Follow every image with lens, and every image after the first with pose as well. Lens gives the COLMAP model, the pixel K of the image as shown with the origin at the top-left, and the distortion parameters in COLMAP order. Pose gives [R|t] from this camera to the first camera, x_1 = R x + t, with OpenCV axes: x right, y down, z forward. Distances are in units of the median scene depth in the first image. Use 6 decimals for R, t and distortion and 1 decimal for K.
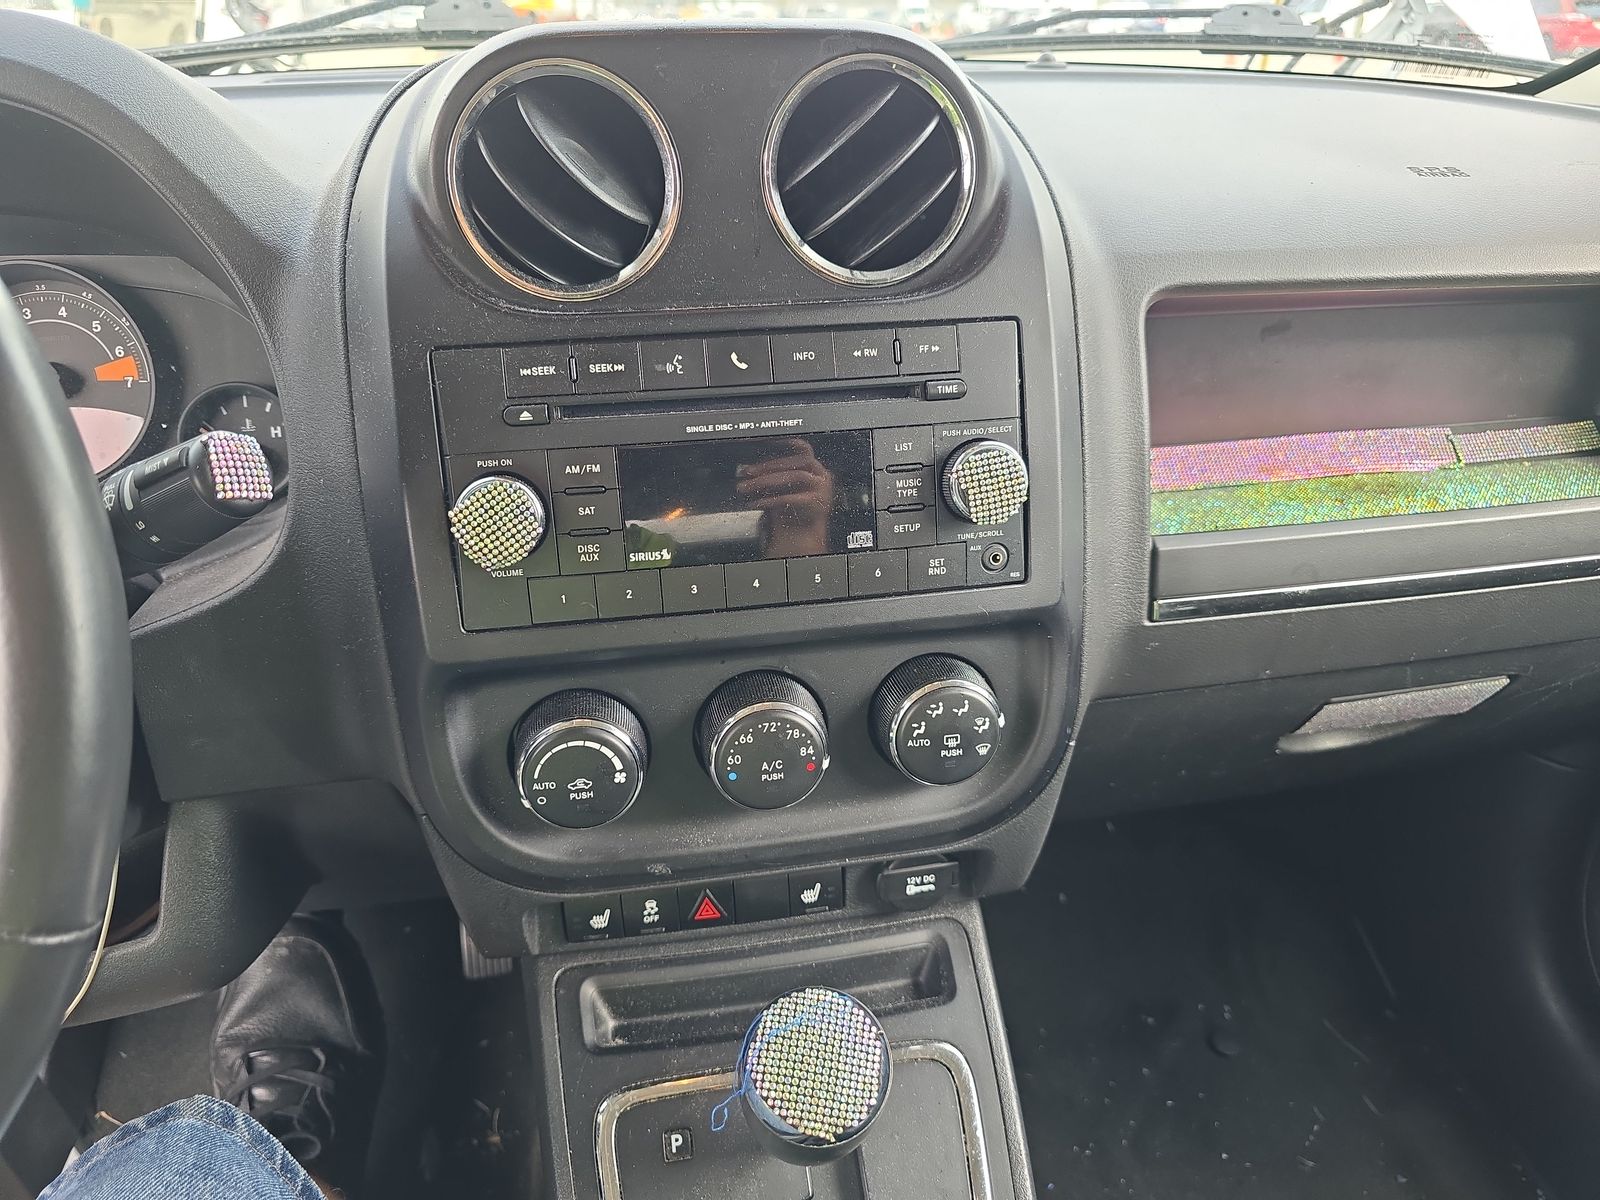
lens RADIAL K [[1059.3, 0, 800.0], [0, 1059.3, 600.0], [0, 0, 1]] dist [0.002228, -0.034013]
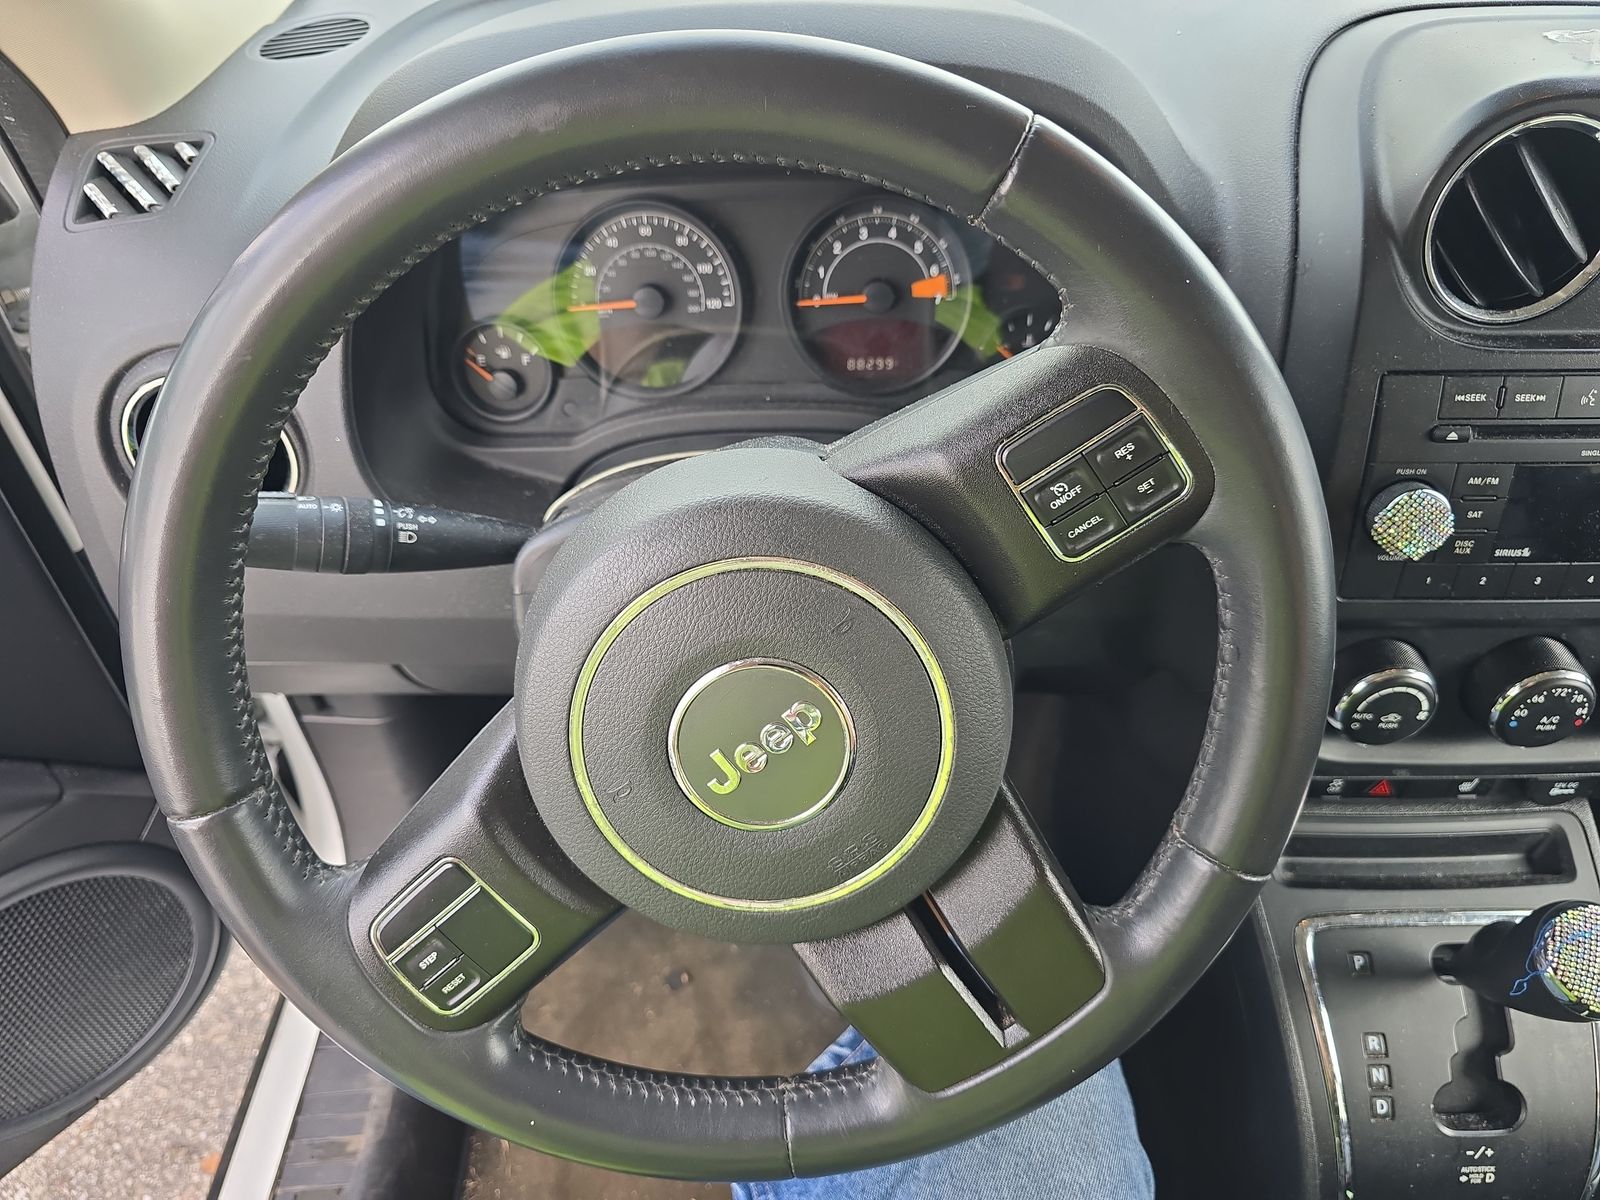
lens RADIAL K [[1059.3, 0, 800.0], [0, 1059.3, 600.0], [0, 0, 1]] dist [0.002228, -0.034013]
pose [[0.983284, 0.111734, -0.143763, -0.730783], [-0.066400, 0.955243, 0.288272, -0.270696], [0.169539, -0.273908, 0.946695, -0.253336]]
